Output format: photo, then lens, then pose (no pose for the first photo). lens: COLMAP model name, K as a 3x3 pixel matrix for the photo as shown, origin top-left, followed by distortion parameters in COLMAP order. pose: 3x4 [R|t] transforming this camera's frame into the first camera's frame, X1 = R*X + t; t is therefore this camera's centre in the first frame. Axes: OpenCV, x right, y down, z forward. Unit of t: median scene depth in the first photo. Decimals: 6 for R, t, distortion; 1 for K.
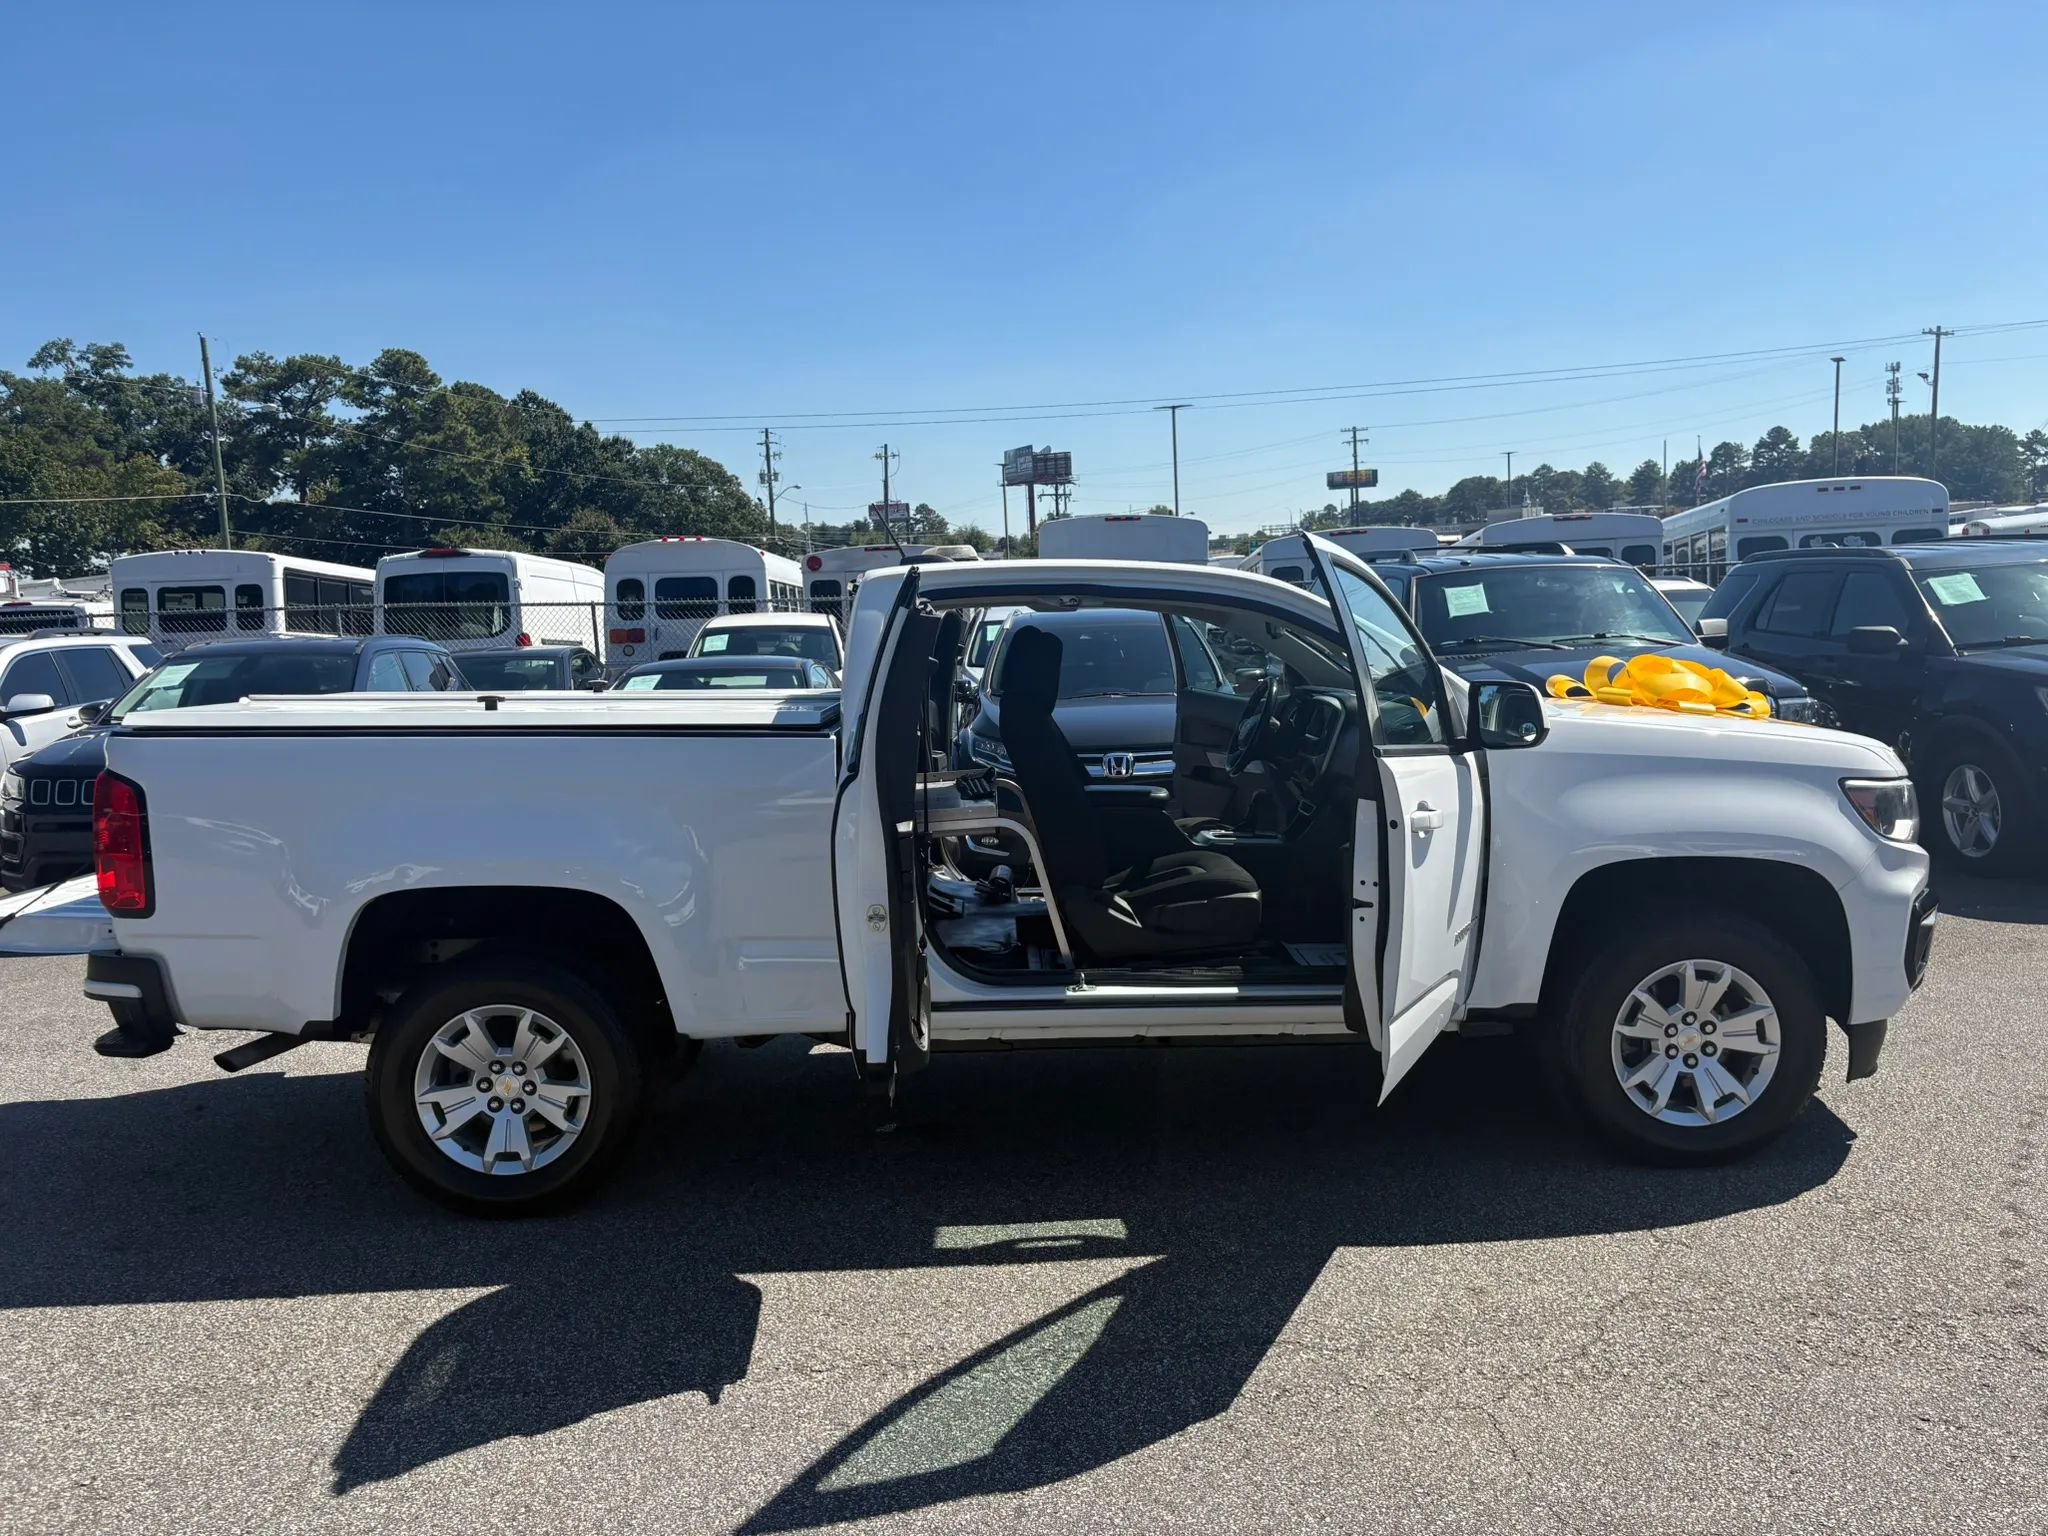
lens RADIAL K [[1526.7, 0, 1040.4], [0, 1526.7, 763.4], [0, 0, 1]] dist [0.020402, -0.012202]
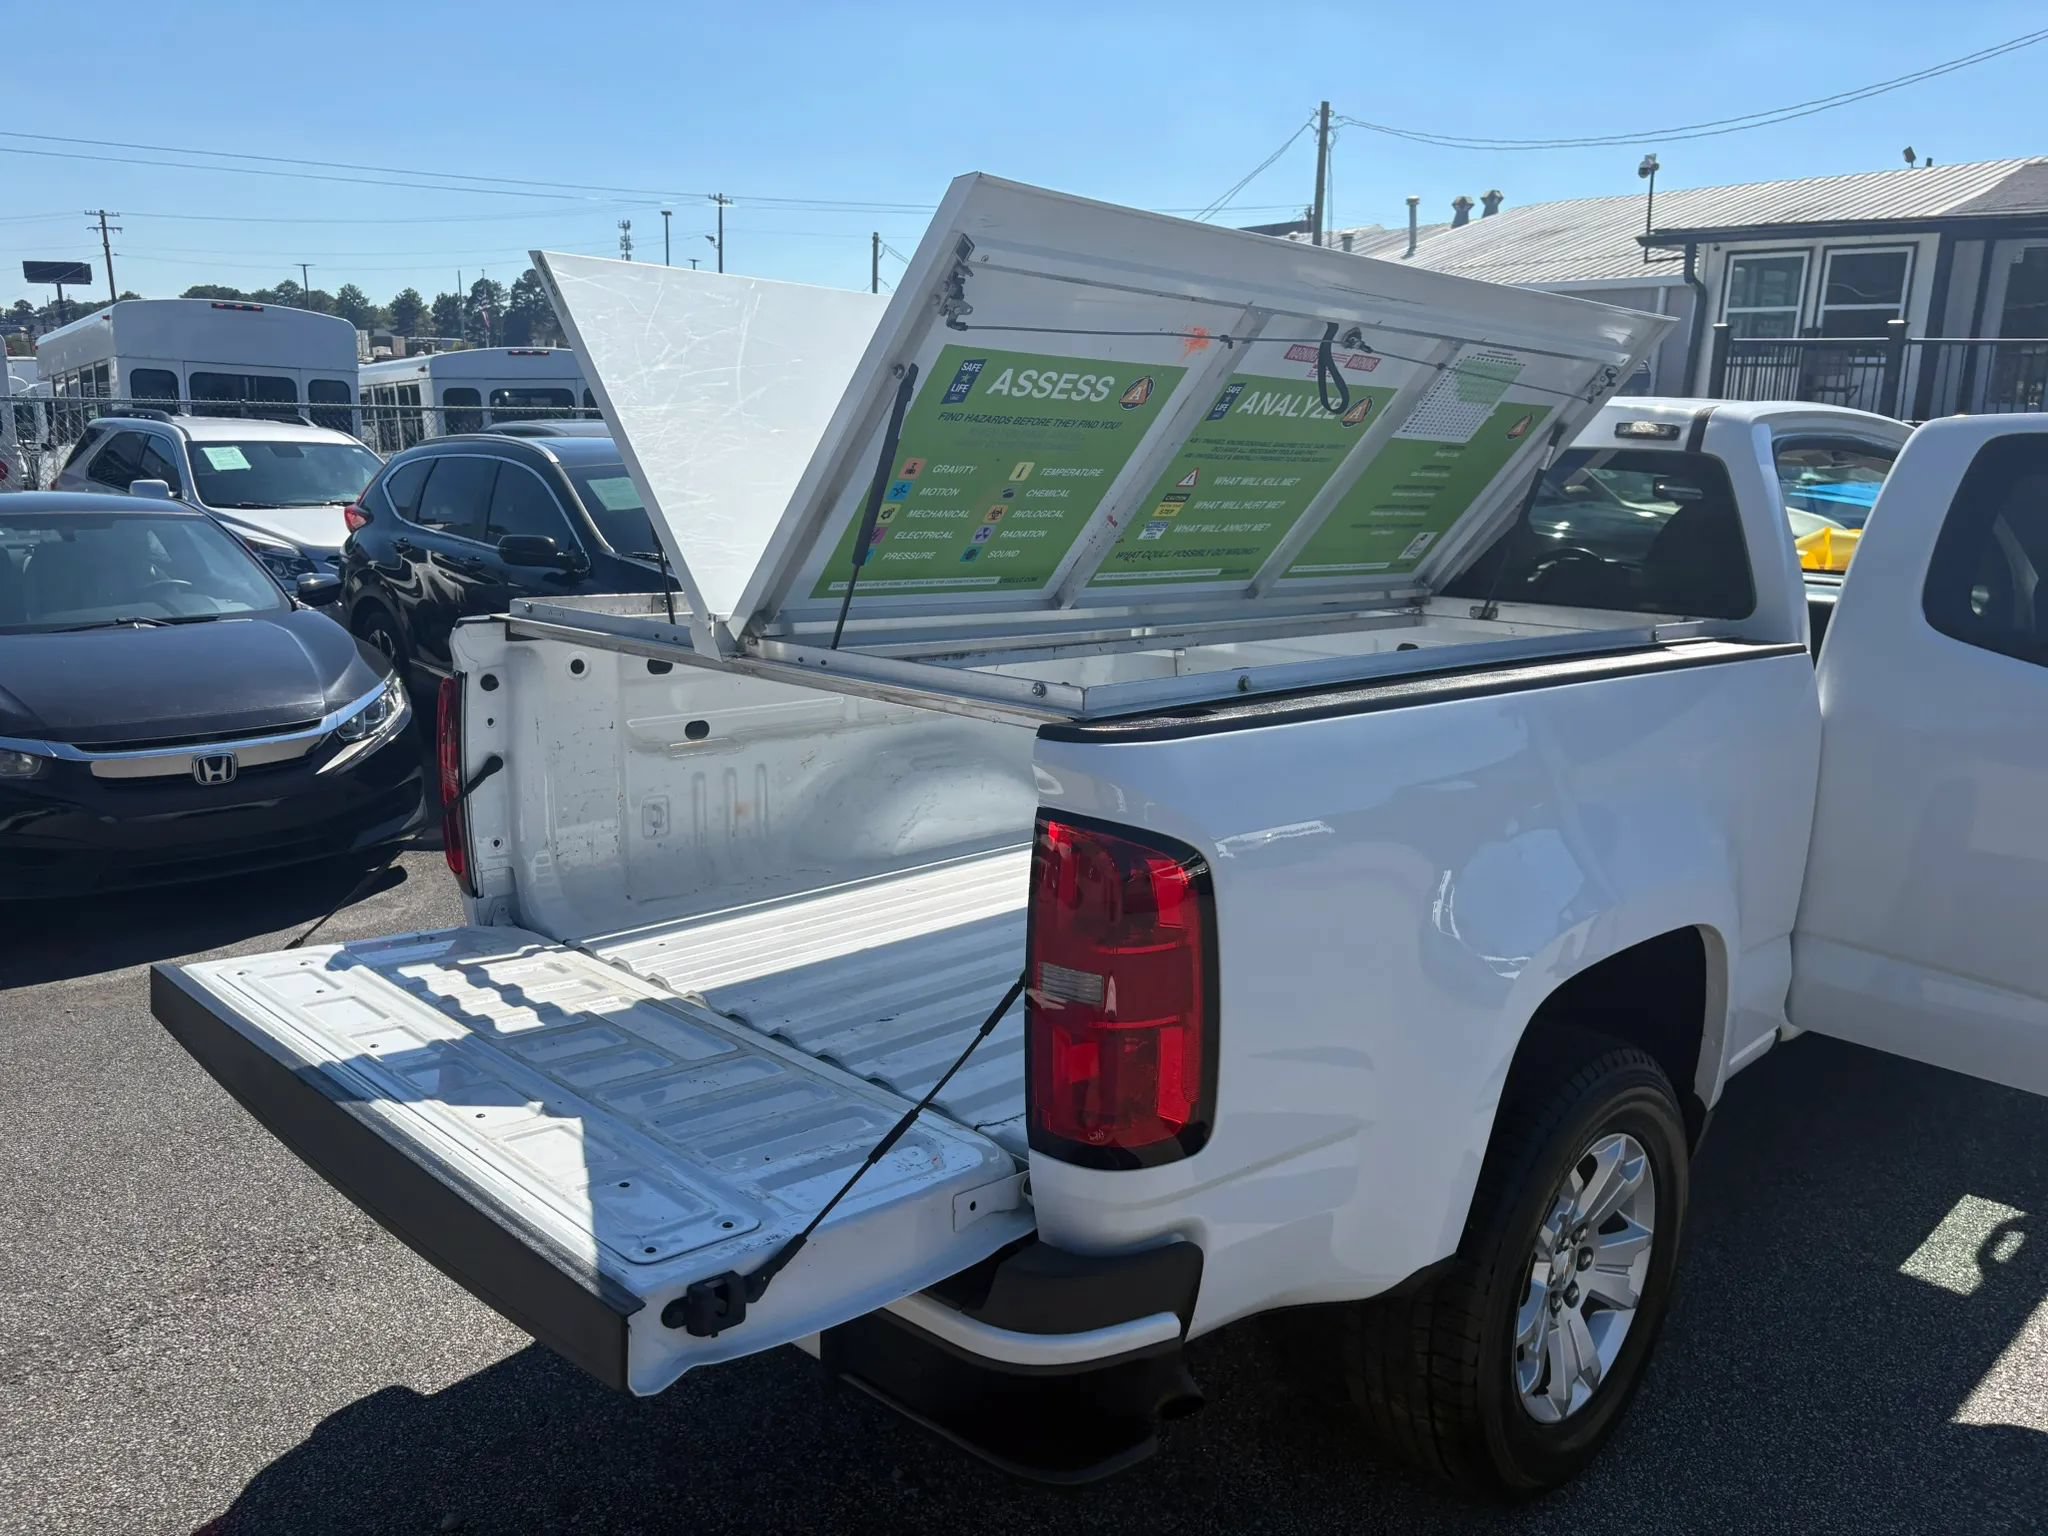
lens RADIAL K [[1523.5, 0, 1024.0], [0, 1523.5, 768.0], [0, 0, 1]] dist [0.048740, -0.050323]
pose [[0.741658, -0.100197, 0.663253, -0.779233], [0.028053, 0.992549, 0.118575, -0.051867], [-0.670191, -0.069336, 0.738942, 0.631769]]
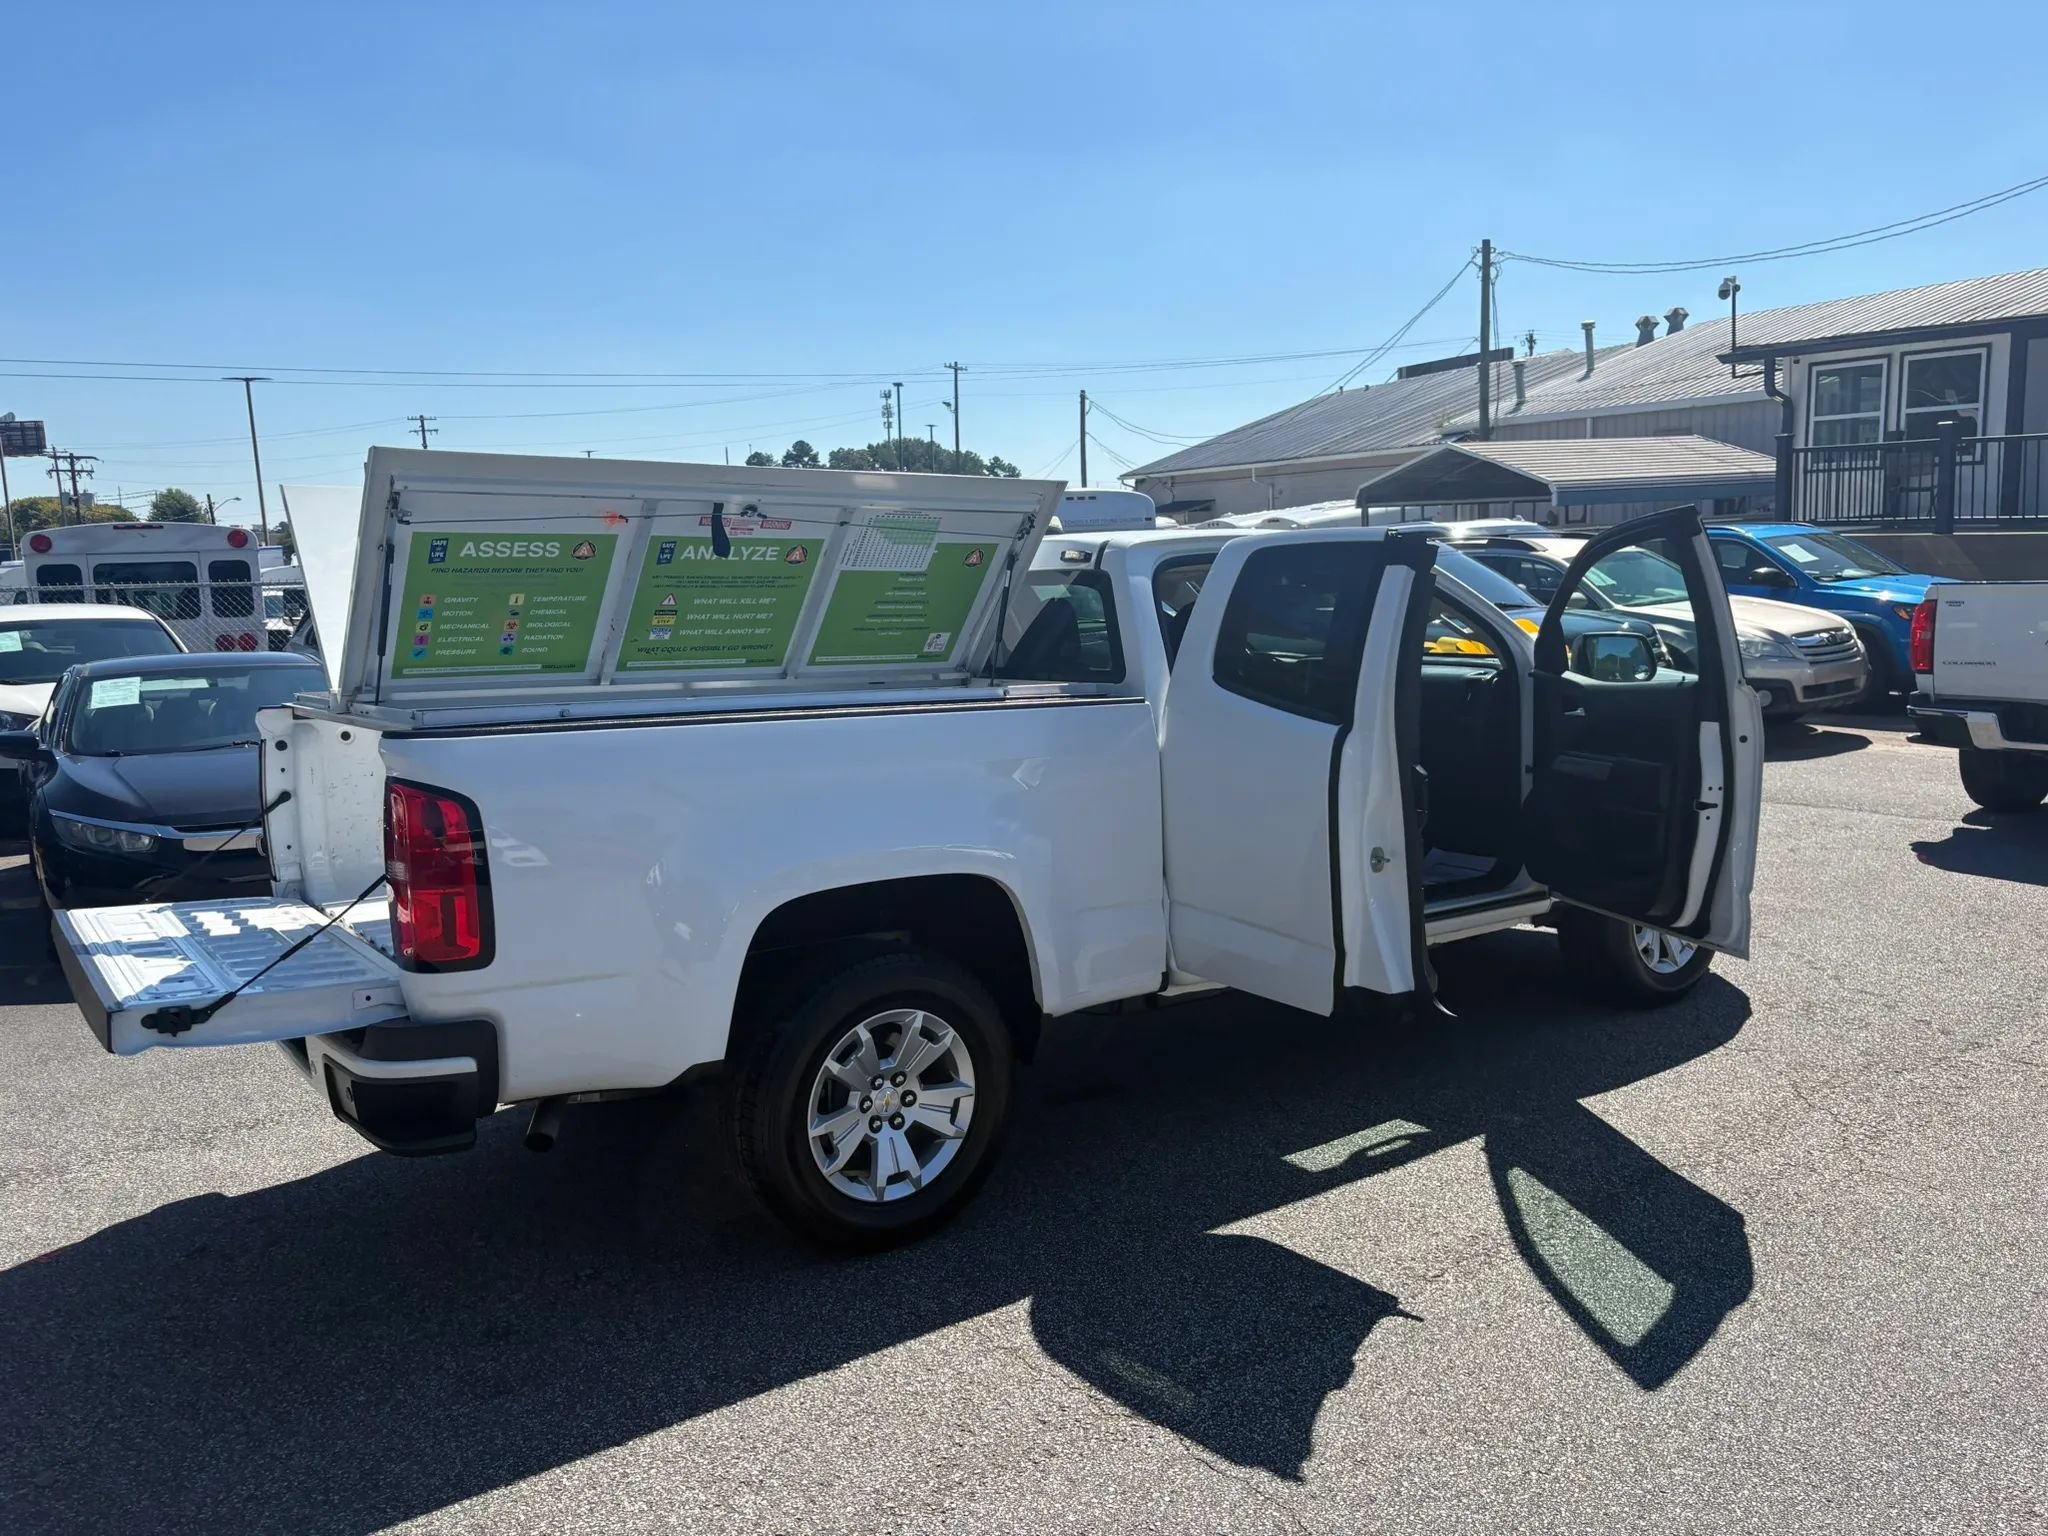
lens RADIAL K [[1522.2, 0, 1022.3], [0, 1522.2, 760.6], [0, 0, 1]] dist [0.050378, -0.062551]
pose [[0.838377, -0.060211, 0.541755, -0.670325], [0.060409, 0.998021, 0.017437, -0.000913], [-0.541733, 0.018108, 0.840355, 0.172225]]
